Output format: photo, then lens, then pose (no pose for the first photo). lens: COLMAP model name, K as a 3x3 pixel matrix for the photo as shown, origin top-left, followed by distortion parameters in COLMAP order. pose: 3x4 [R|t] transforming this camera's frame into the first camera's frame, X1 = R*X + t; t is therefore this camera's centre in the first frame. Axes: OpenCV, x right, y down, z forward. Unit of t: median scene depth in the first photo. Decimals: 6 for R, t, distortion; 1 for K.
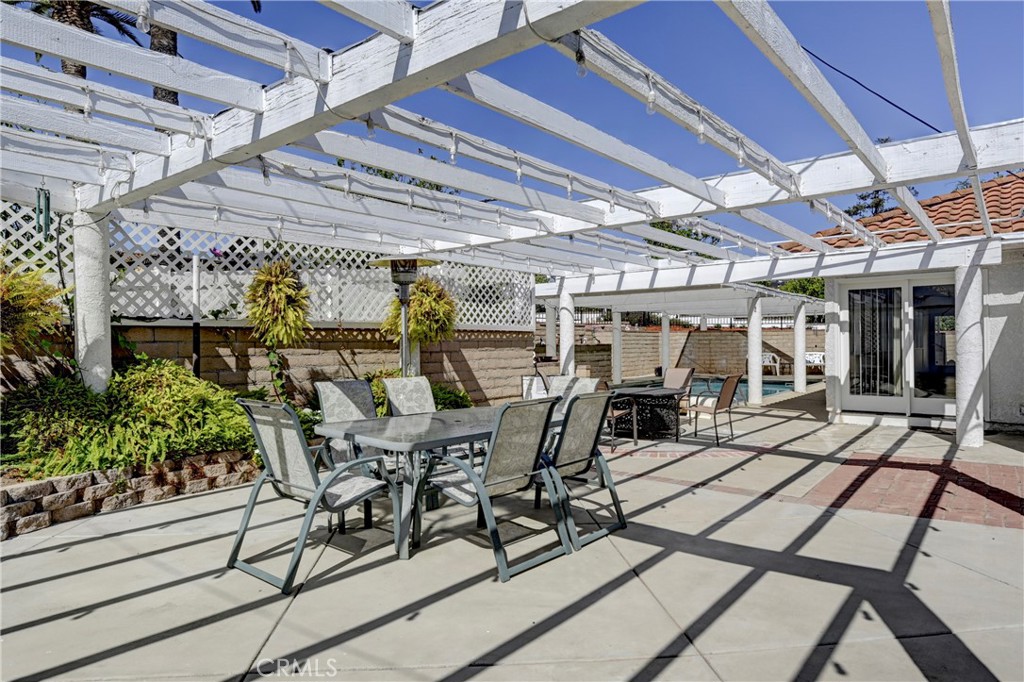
lens RADIAL K [[617.2, 0, 512.0], [0, 617.2, 341.0], [0, 0, 1]] dist [0.001122, 0.001019]
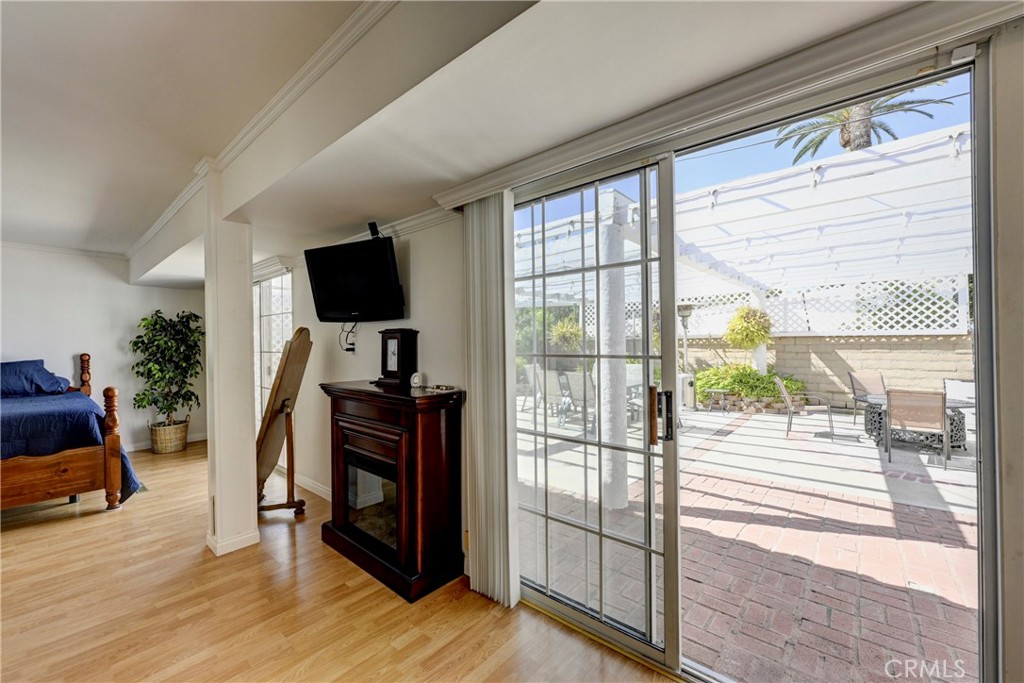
lens RADIAL K [[408.5, 0, 512.0], [0, 408.5, 341.5], [0, 0, 1]] dist [-0.001823, 0.000166]
pose [[-0.037695, 0.006197, -0.999270, 0.955385], [0.015949, 0.999857, 0.005599, -0.026218], [0.999162, -0.015727, -0.037789, 0.432607]]
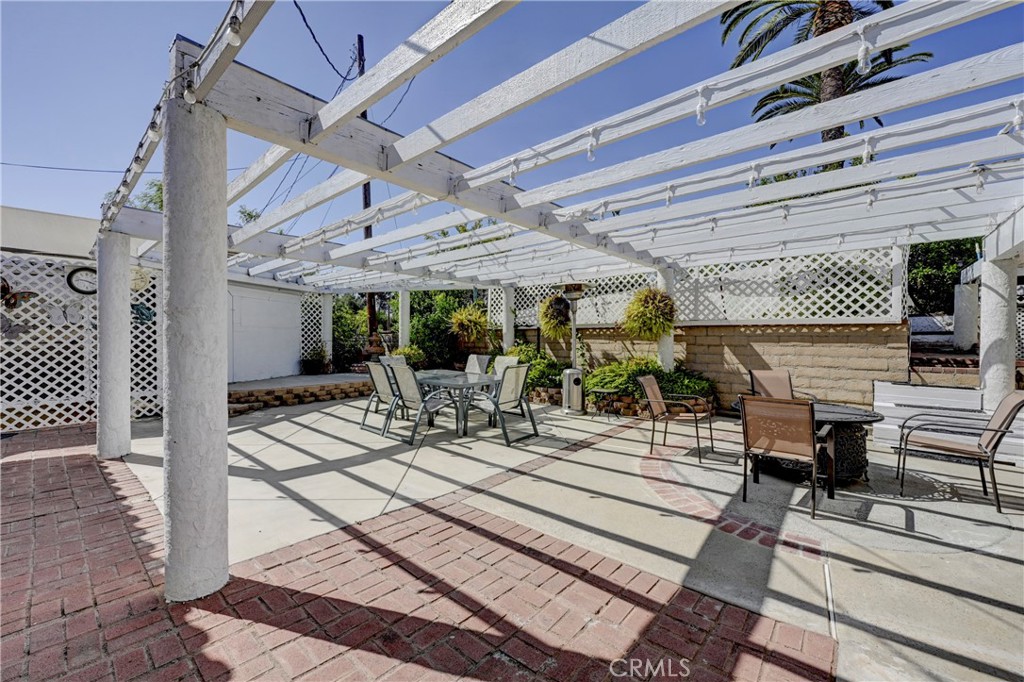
lens RADIAL K [[408.5, 0, 512.0], [0, 408.5, 341.0], [0, 0, 1]] dist [-0.001823, 0.000166]
pose [[-0.032921, 0.018201, -0.999292, 0.748265], [0.001460, 0.999834, 0.018162, -0.005072], [0.999457, -0.000861, -0.032943, 0.746123]]
